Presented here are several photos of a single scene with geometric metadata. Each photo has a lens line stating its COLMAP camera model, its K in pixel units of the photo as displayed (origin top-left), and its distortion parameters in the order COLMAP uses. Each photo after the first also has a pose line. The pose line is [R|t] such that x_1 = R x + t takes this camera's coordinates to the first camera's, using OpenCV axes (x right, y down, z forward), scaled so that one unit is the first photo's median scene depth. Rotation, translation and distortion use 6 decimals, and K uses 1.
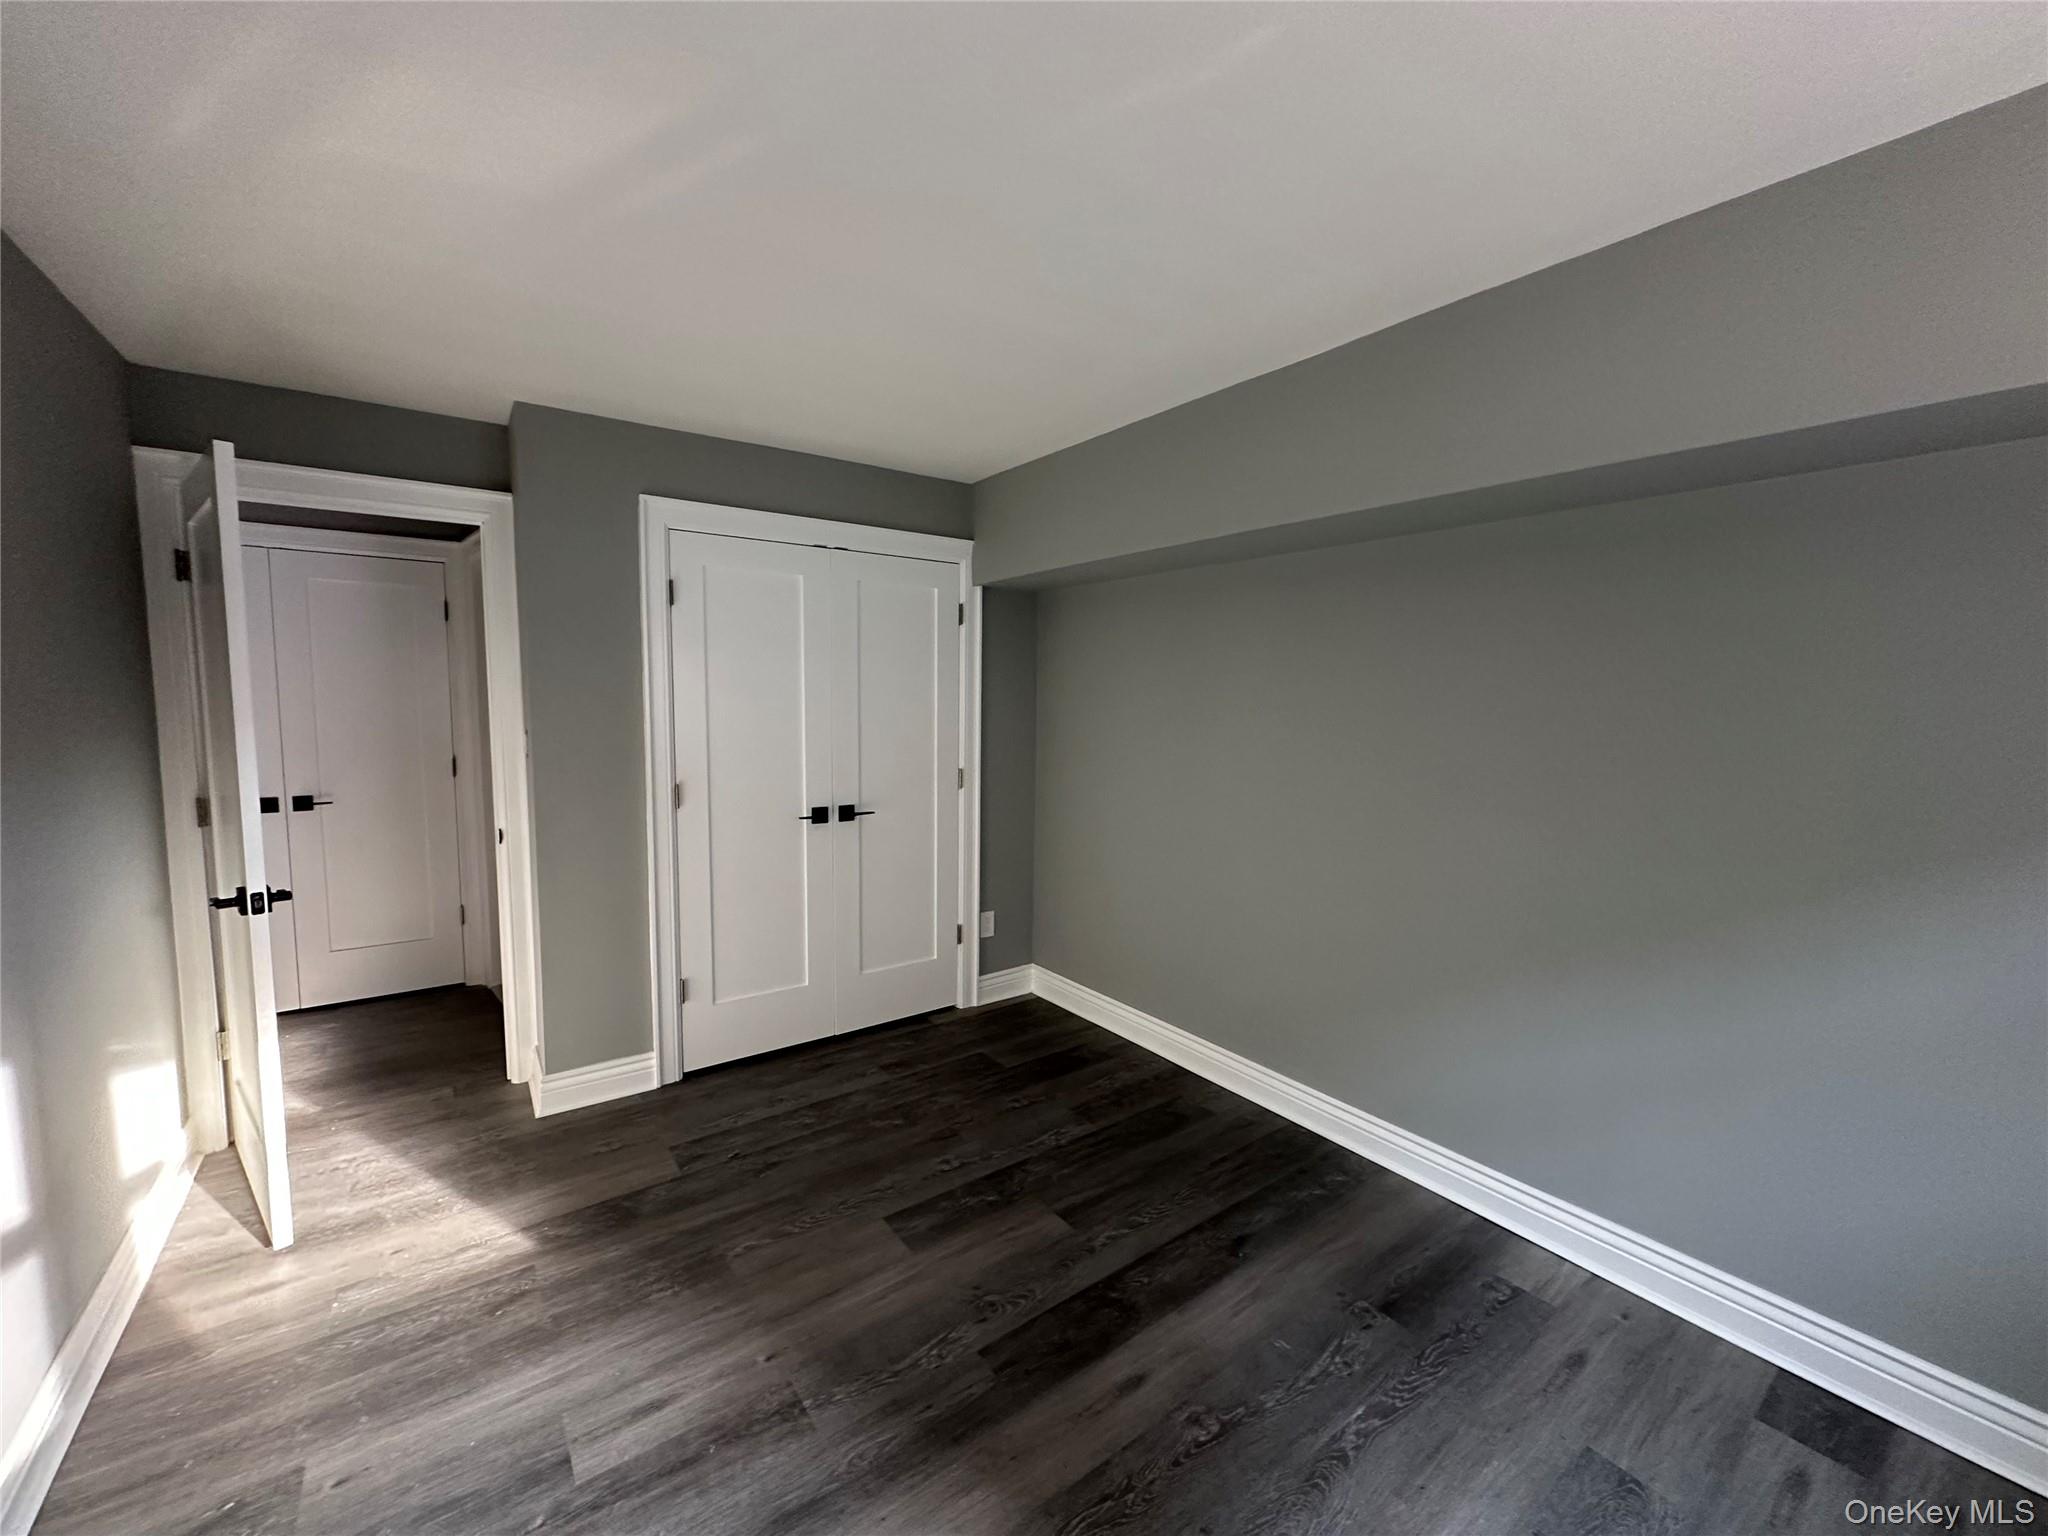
lens RADIAL K [[823.9, 0, 1022.3], [0, 823.9, 766.7], [0, 0, 1]] dist [0.000910, 0.000341]
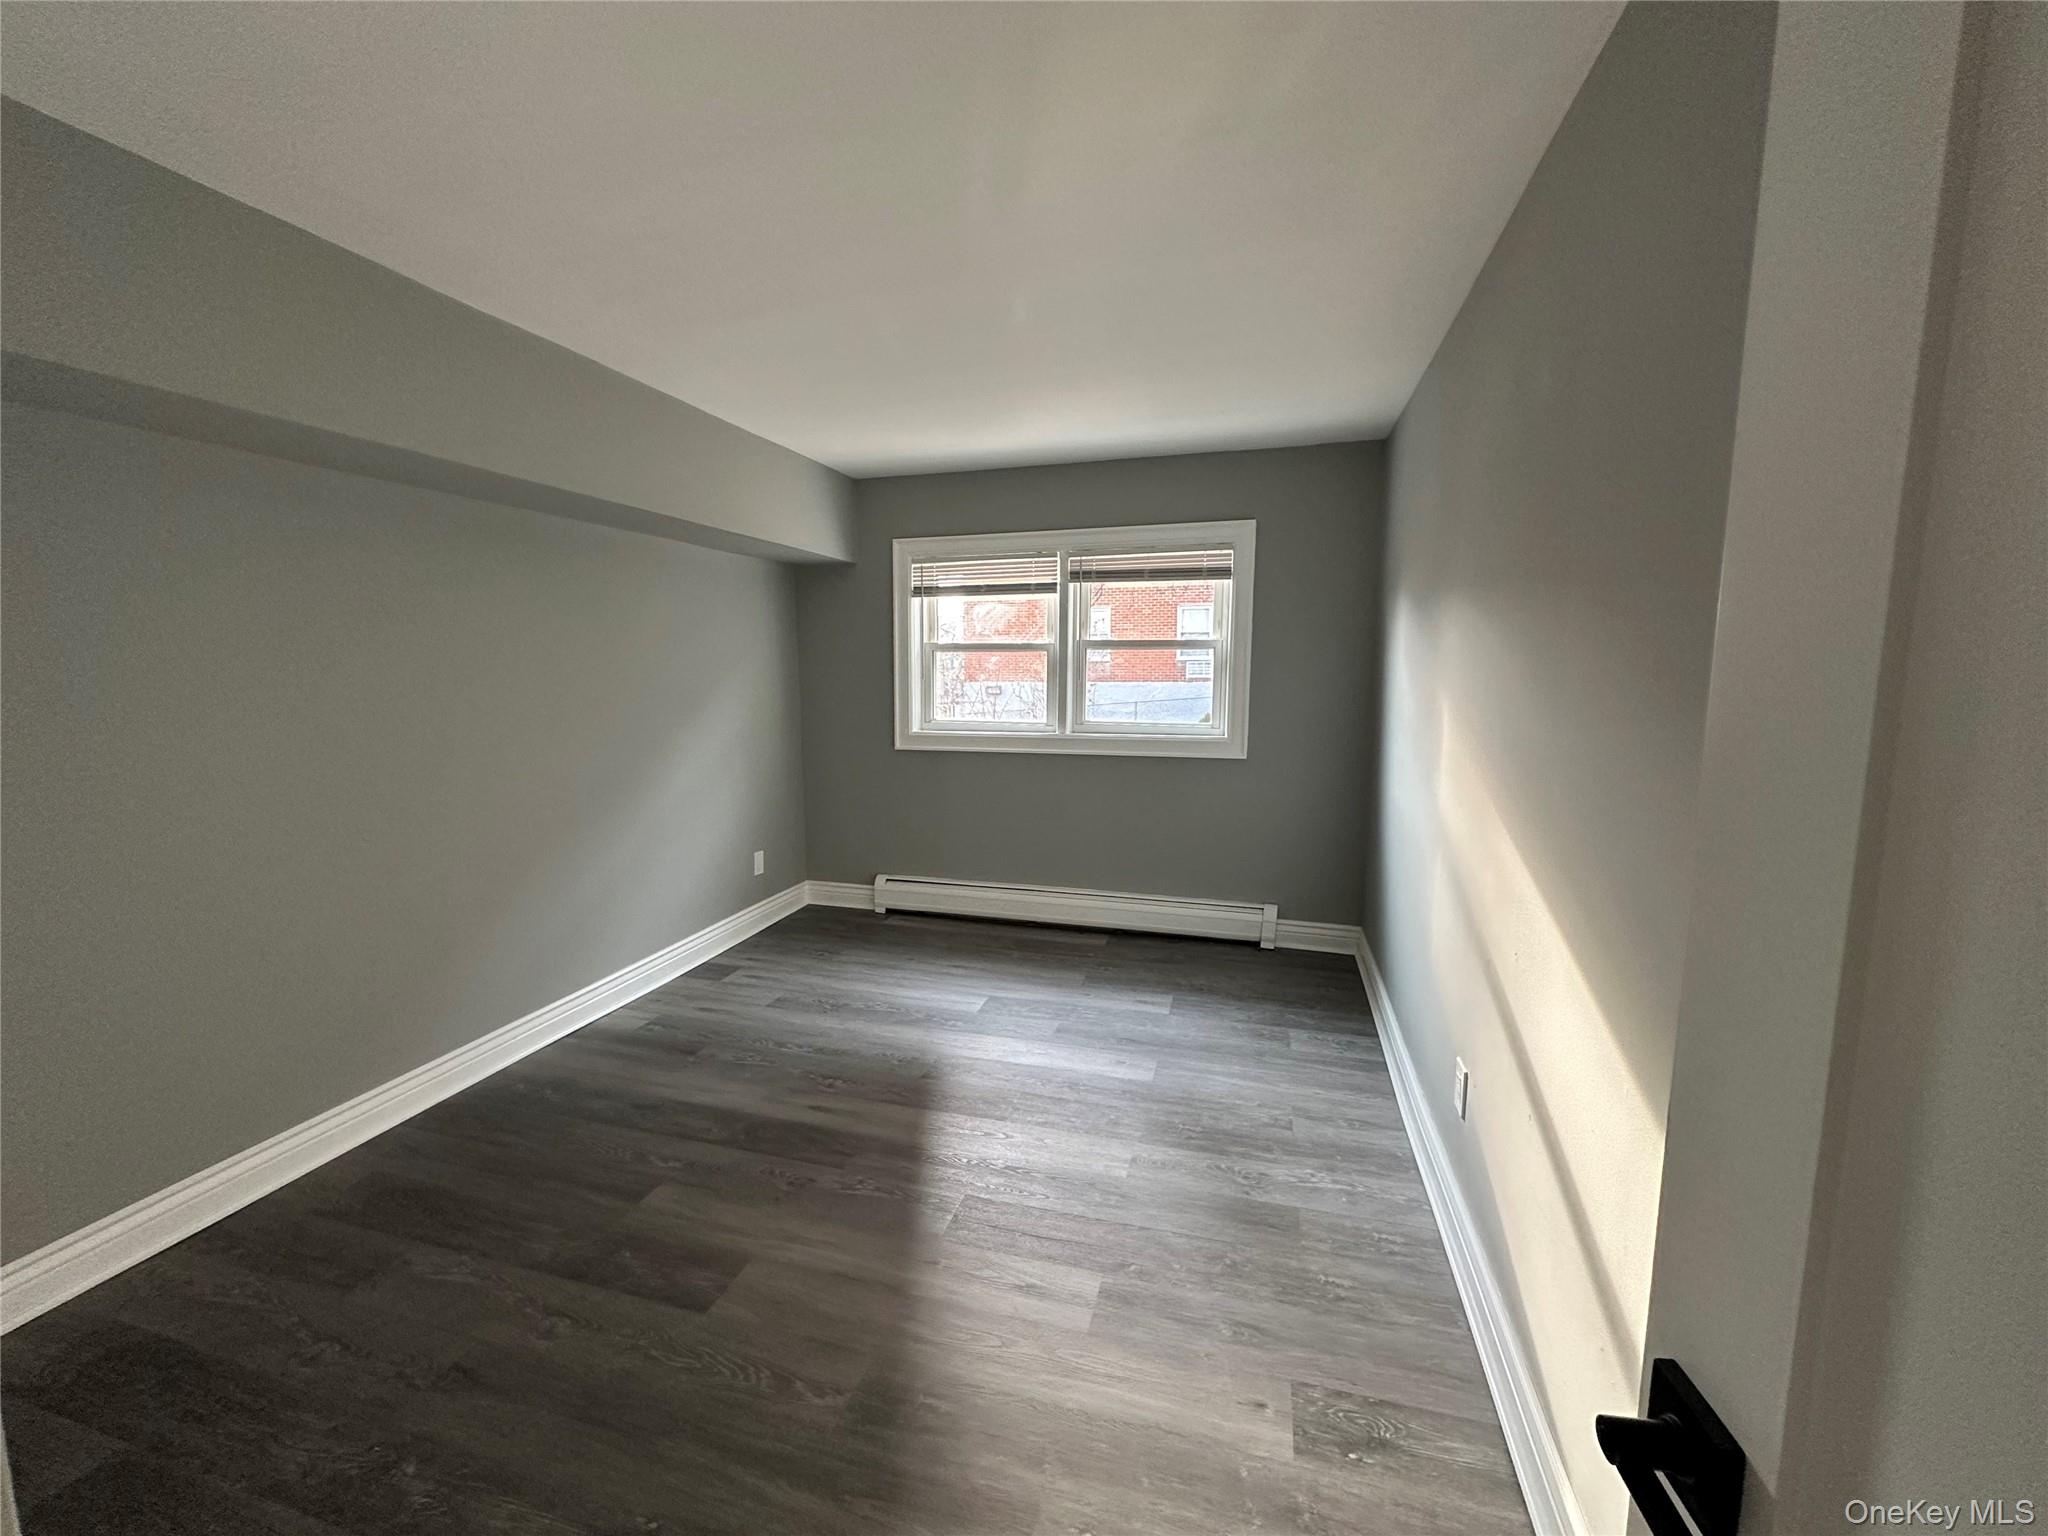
lens RADIAL K [[823.9, 0, 1021.2], [0, 823.9, 765.7], [0, 0, 1]] dist [0.000910, 0.000341]
pose [[-0.621544, -0.103060, 0.776571, -1.018249], [0.059014, 0.982332, 0.177600, -0.097873], [-0.781153, 0.156215, -0.604480, 1.291716]]
